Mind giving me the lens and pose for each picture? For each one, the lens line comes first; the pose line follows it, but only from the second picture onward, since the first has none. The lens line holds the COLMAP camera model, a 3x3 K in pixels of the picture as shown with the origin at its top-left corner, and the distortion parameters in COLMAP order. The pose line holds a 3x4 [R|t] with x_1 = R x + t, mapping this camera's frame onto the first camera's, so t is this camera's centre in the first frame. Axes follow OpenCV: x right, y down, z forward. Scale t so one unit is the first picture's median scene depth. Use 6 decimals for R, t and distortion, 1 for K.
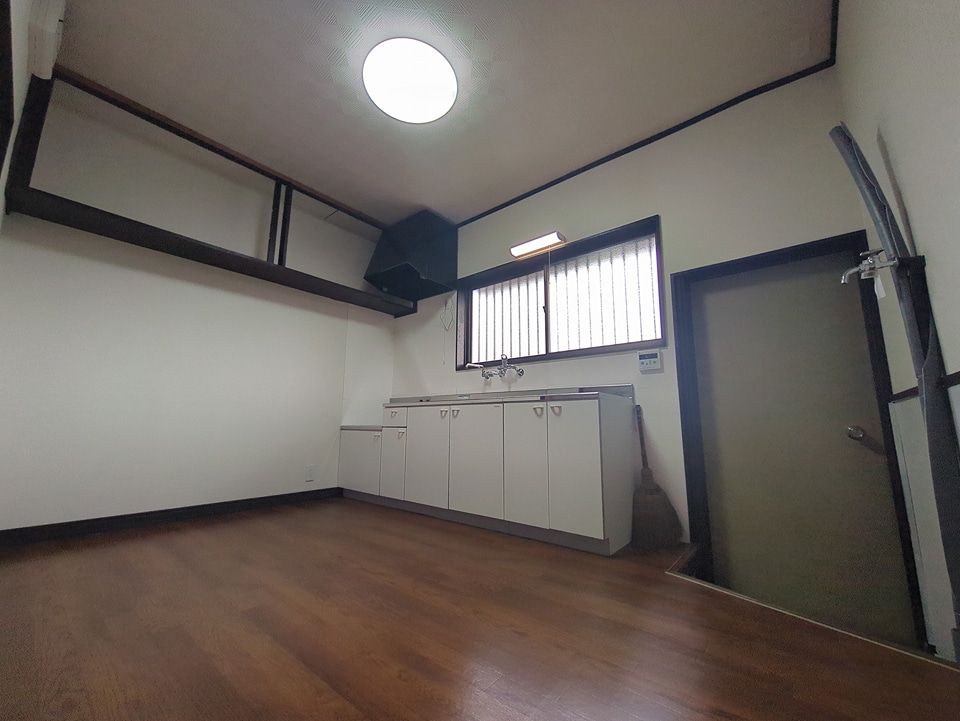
lens RADIAL K [[377.2, 0, 473.0], [0, 377.2, 359.4], [0, 0, 1]] dist [-0.001444, 0.000046]
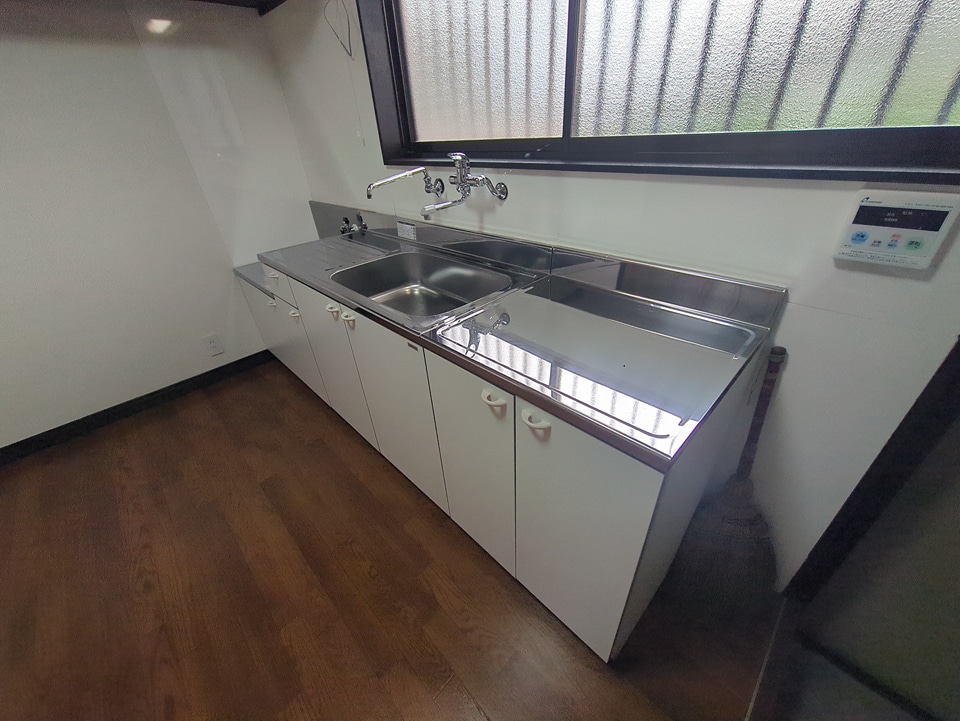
lens RADIAL K [[377.2, 0, 480.8], [0, 377.2, 363.1], [0, 0, 1]] dist [-0.001444, 0.000046]
pose [[0.993426, -0.008880, -0.114134, 0.150909], [0.083079, 0.741838, 0.665412, -0.109177], [0.078760, -0.670520, 0.737699, 0.553929]]
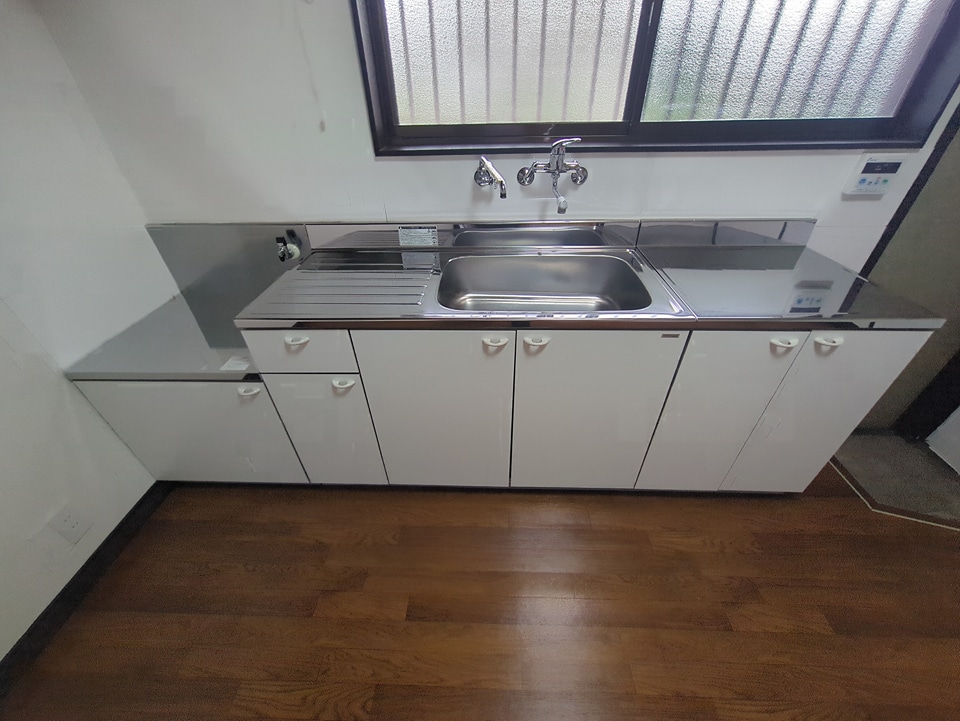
lens RADIAL K [[377.2, 0, 481.2], [0, 377.2, 364.5], [0, 0, 1]] dist [-0.001444, 0.000046]
pose [[0.785000, -0.386893, 0.483828, -0.259416], [-0.077503, 0.713531, 0.696323, -0.105520], [-0.614629, -0.584112, 0.530136, 0.716302]]
